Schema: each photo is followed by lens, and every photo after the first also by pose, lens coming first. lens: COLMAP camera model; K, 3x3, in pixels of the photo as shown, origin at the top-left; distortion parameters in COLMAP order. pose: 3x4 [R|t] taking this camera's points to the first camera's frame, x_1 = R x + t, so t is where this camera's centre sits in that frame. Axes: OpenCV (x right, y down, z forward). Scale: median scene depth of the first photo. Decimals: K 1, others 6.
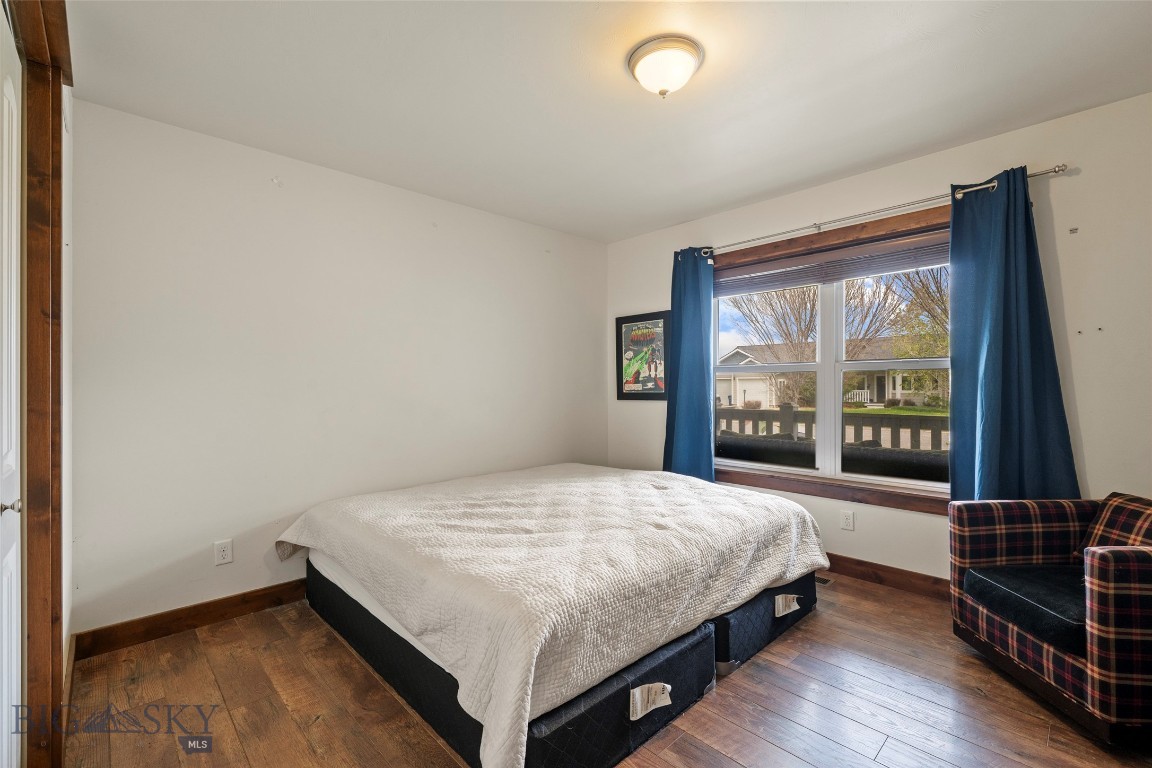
lens RADIAL K [[508.0, 0, 573.6], [0, 508.0, 386.8], [0, 0, 1]] dist [-0.000349, -0.000306]
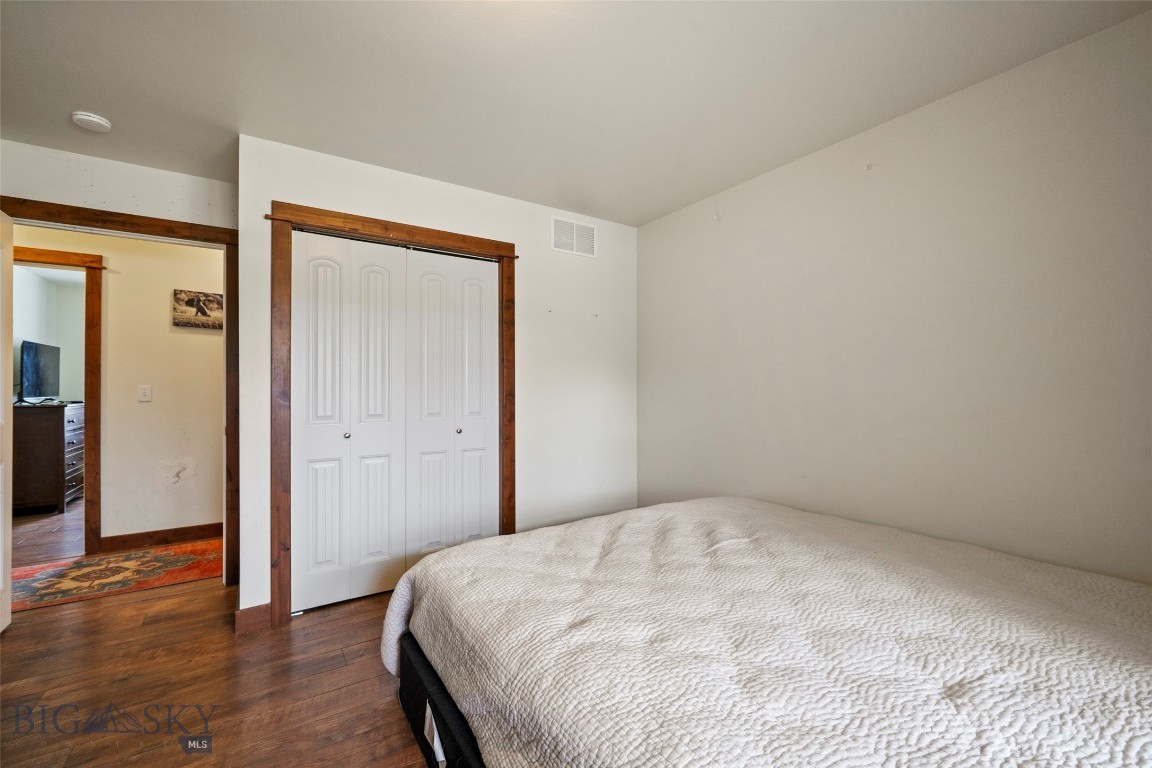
lens RADIAL K [[479.9, 0, 576.0], [0, 479.9, 384.0], [0, 0, 1]] dist [0.000079, 0.000002]
pose [[-0.184815, -0.005946, -0.982755, 0.393545], [0.002477, 0.999976, -0.006516, -0.005561], [0.982770, -0.003638, -0.184796, 0.583480]]
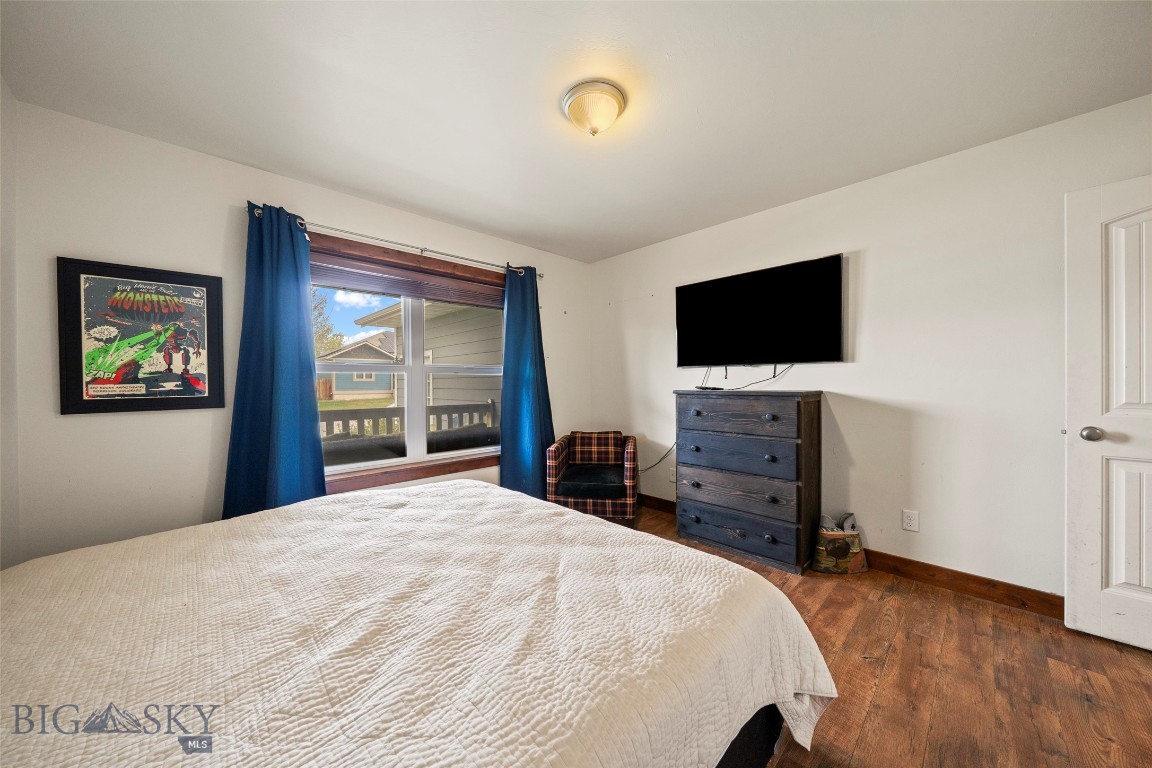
lens RADIAL K [[399.4, 0, 581.4], [0, 399.4, 385.3], [0, 0, 1]] dist [-0.002696, -0.000063]
pose [[-0.016448, -0.006083, 0.999846, -0.356736], [0.008579, 0.999944, 0.006225, -0.002617], [-0.999828, 0.008680, -0.016395, 0.506572]]
